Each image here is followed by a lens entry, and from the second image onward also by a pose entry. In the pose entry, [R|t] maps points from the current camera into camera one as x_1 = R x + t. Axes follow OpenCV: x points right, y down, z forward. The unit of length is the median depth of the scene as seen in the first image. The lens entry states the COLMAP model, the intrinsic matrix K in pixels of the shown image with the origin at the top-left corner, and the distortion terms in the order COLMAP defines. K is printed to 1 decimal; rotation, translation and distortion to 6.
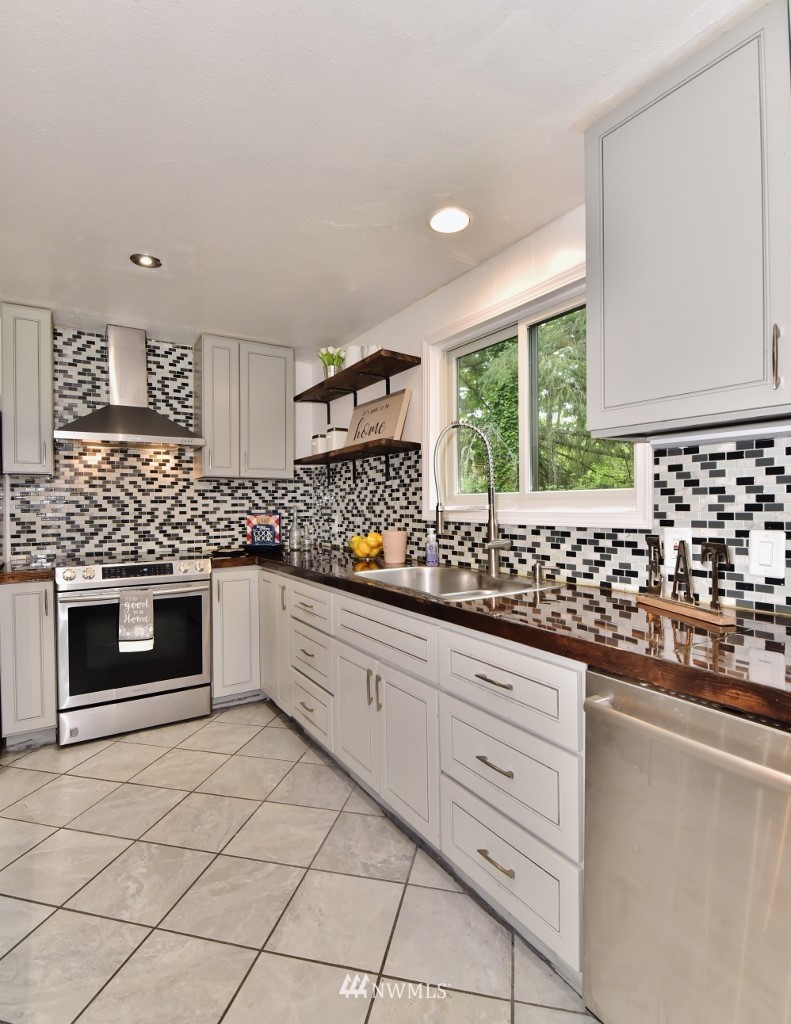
lens RADIAL K [[525.9, 0, 399.2], [0, 525.9, 515.8], [0, 0, 1]] dist [-0.017661, -0.000742]
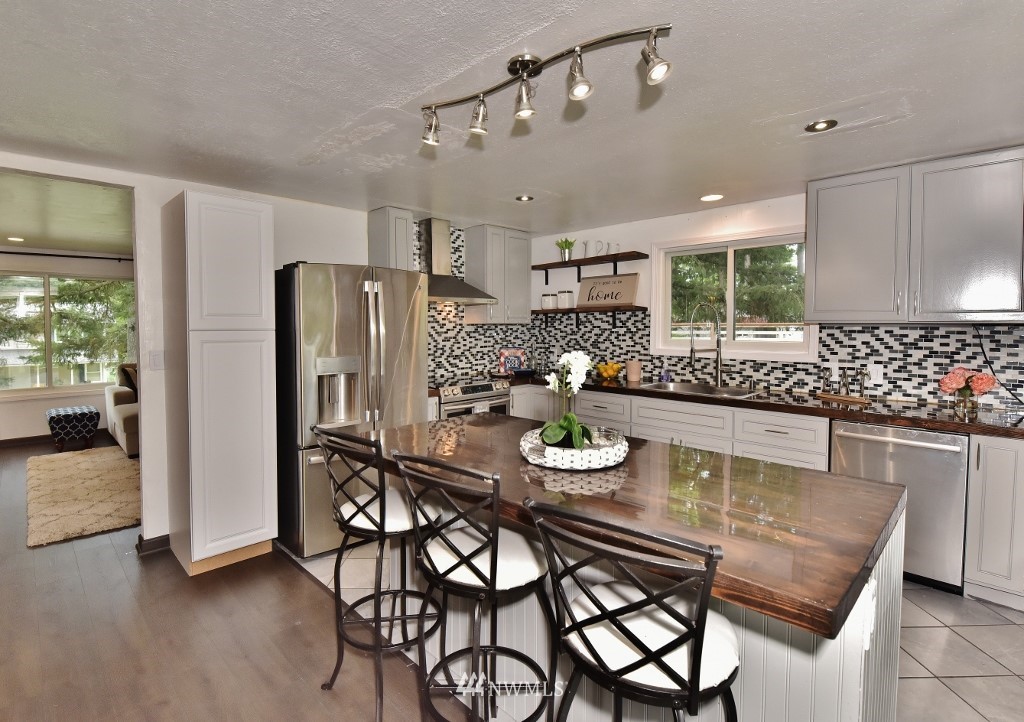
lens RADIAL K [[502.8, 0, 512.1], [0, 502.8, 351.9], [0, 0, 1]] dist [-0.006527, -0.000281]
pose [[0.976998, -0.005805, 0.213170, -0.667732], [-0.001531, 0.999413, 0.034233, -0.049632], [-0.213244, -0.033772, 0.976415, -0.418343]]
